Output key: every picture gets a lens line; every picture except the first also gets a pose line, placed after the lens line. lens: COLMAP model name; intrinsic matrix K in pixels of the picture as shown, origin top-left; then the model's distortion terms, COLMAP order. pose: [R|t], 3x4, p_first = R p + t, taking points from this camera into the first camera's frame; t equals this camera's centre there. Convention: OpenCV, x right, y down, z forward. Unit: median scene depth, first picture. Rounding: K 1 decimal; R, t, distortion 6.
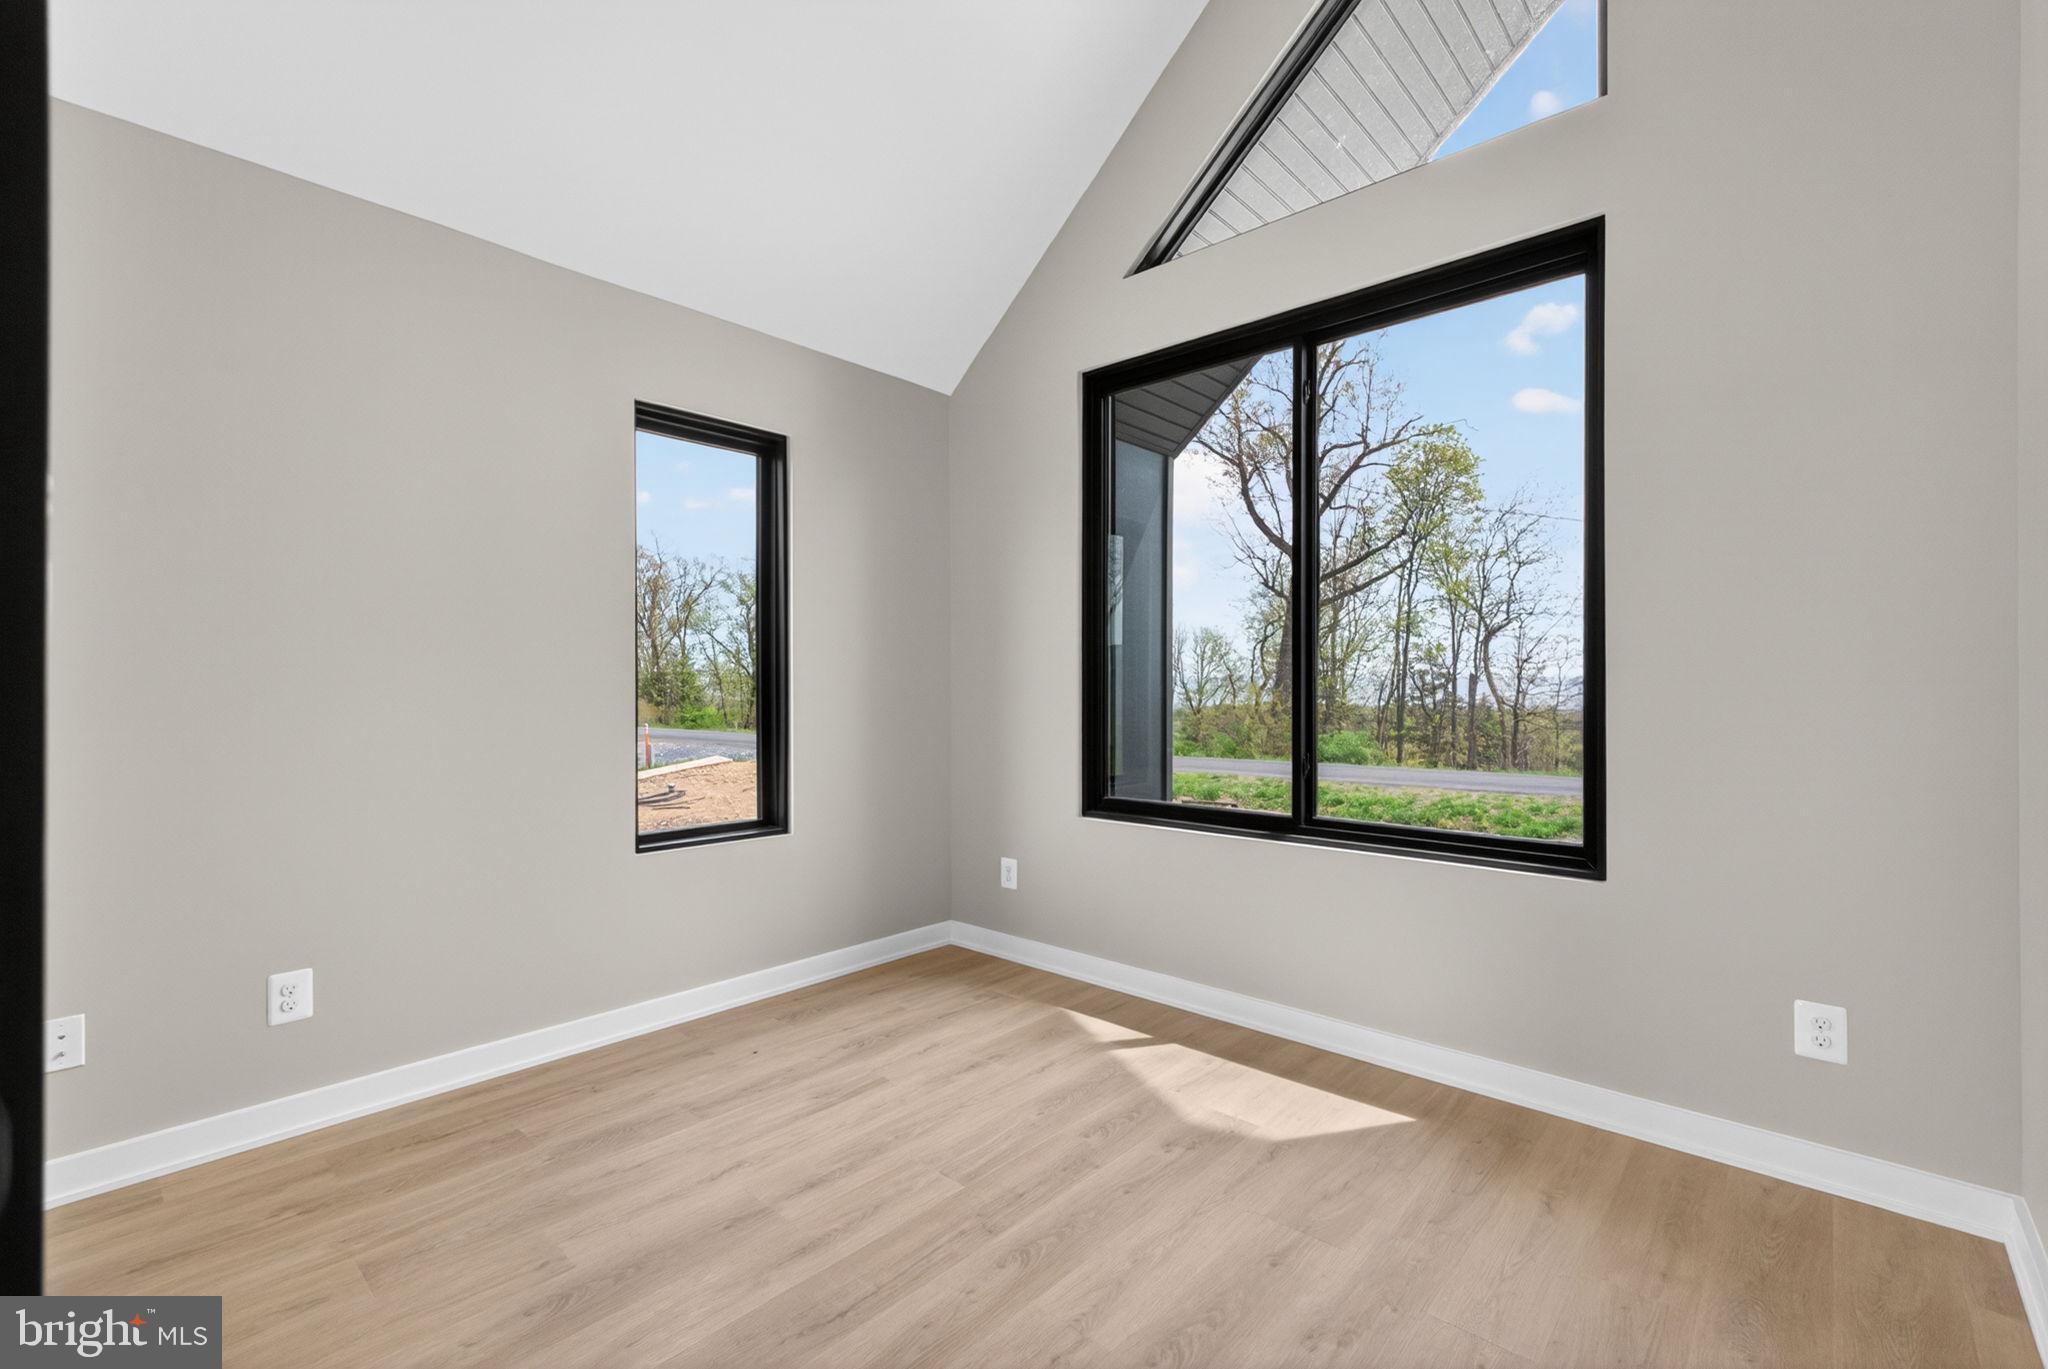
lens RADIAL K [[892.2, 0, 1023.0], [0, 892.2, 686.1], [0, 0, 1]] dist [-0.001261, -0.000109]
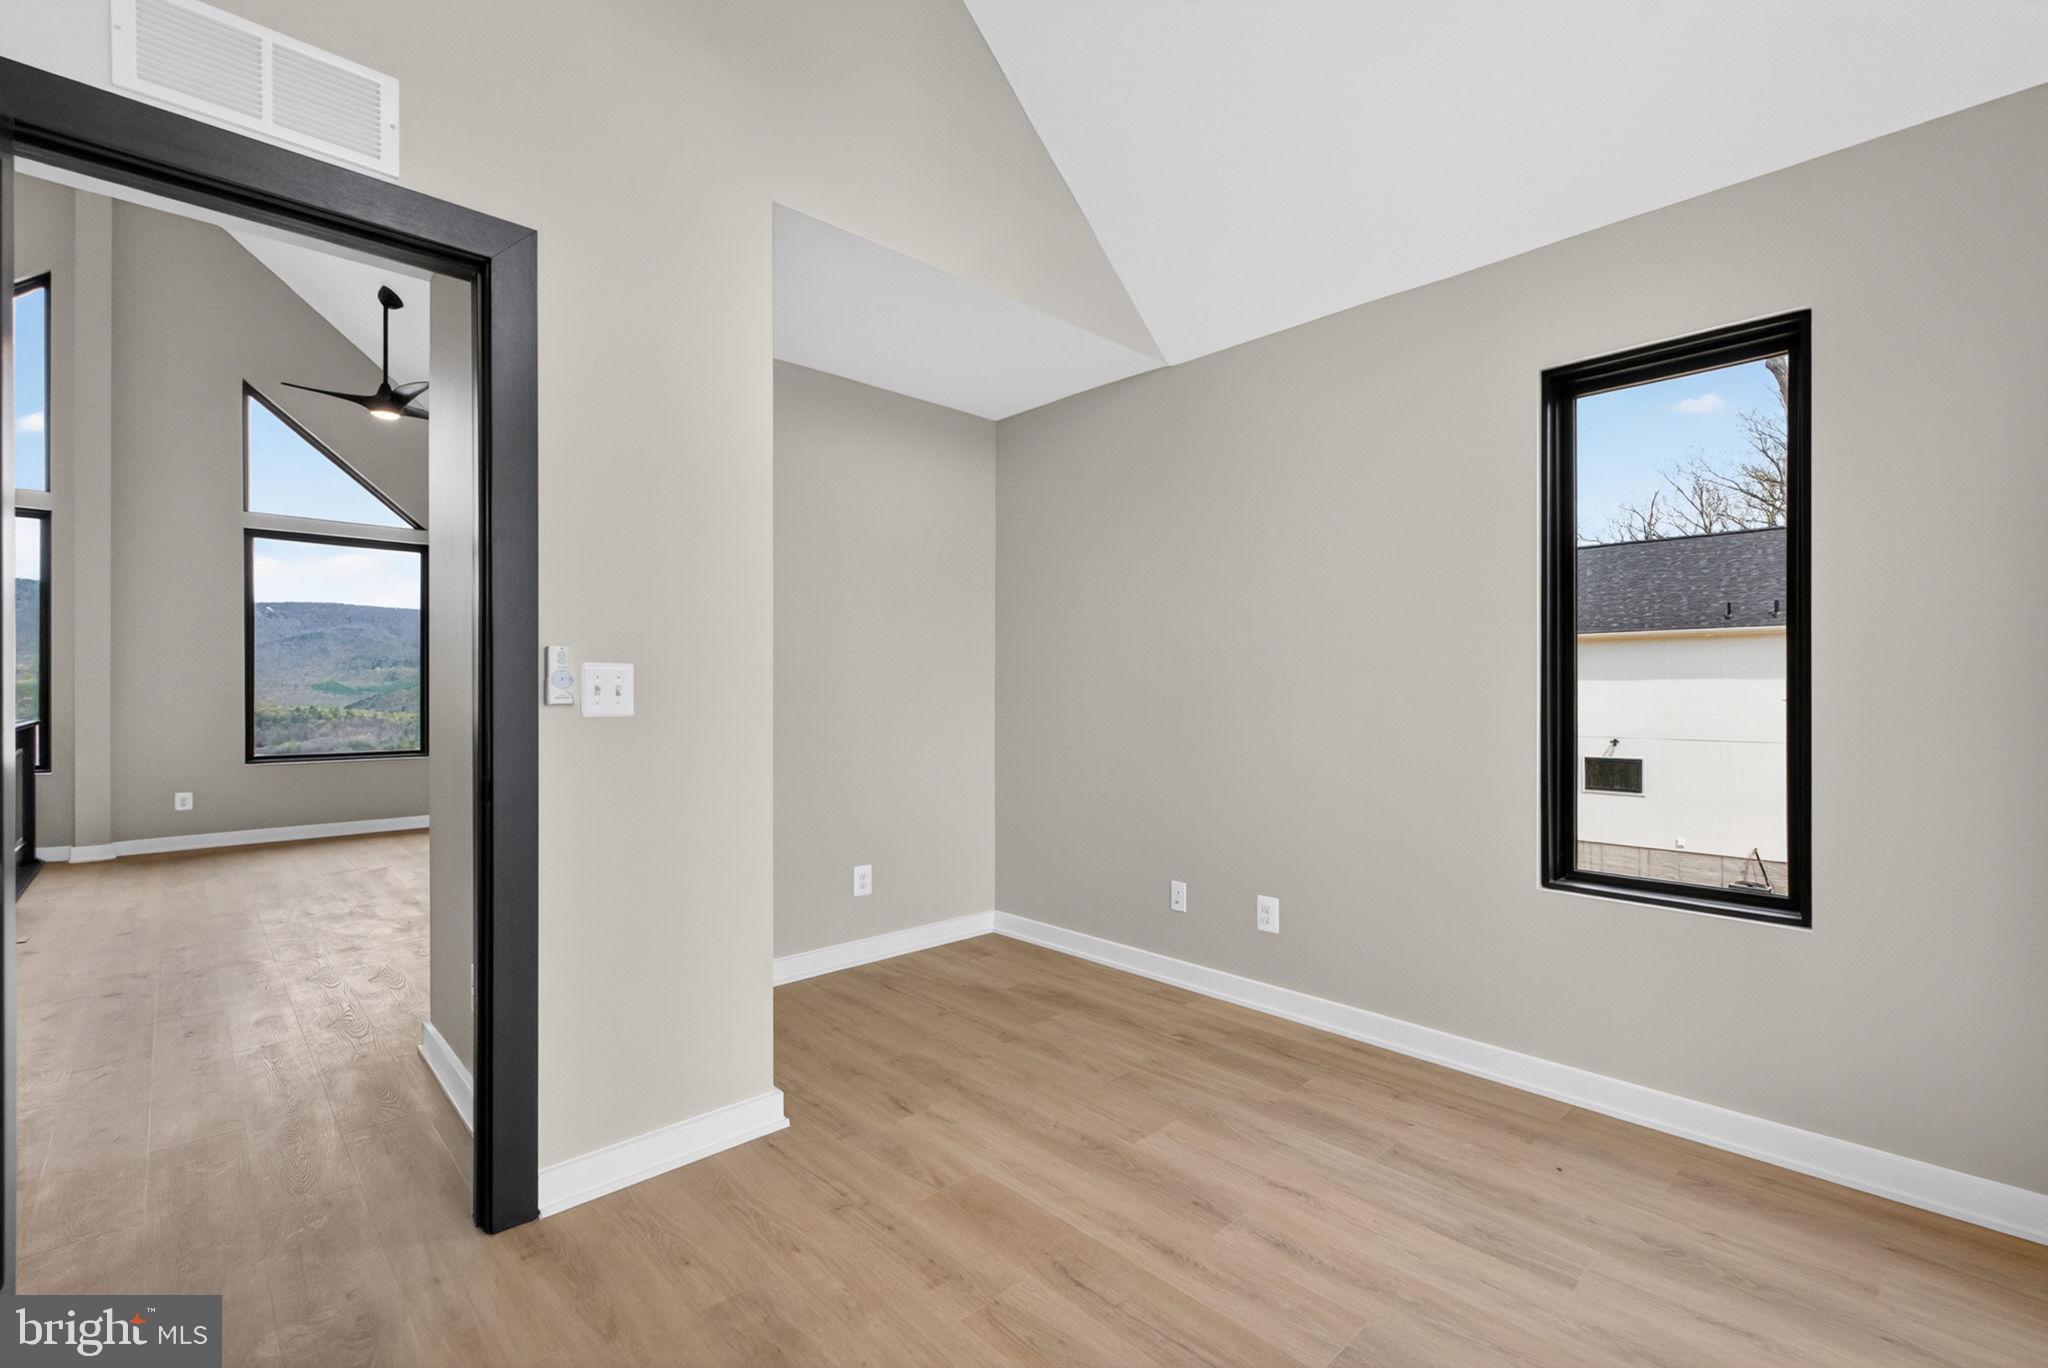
lens RADIAL K [[892.2, 0, 1023.6], [0, 892.2, 689.3], [0, 0, 1]] dist [-0.001261, -0.000109]
pose [[-0.082636, -0.002356, -0.996577, 0.610858], [-0.001202, 0.999997, -0.002264, -0.004880], [0.996579, 0.001011, -0.082639, 0.716374]]
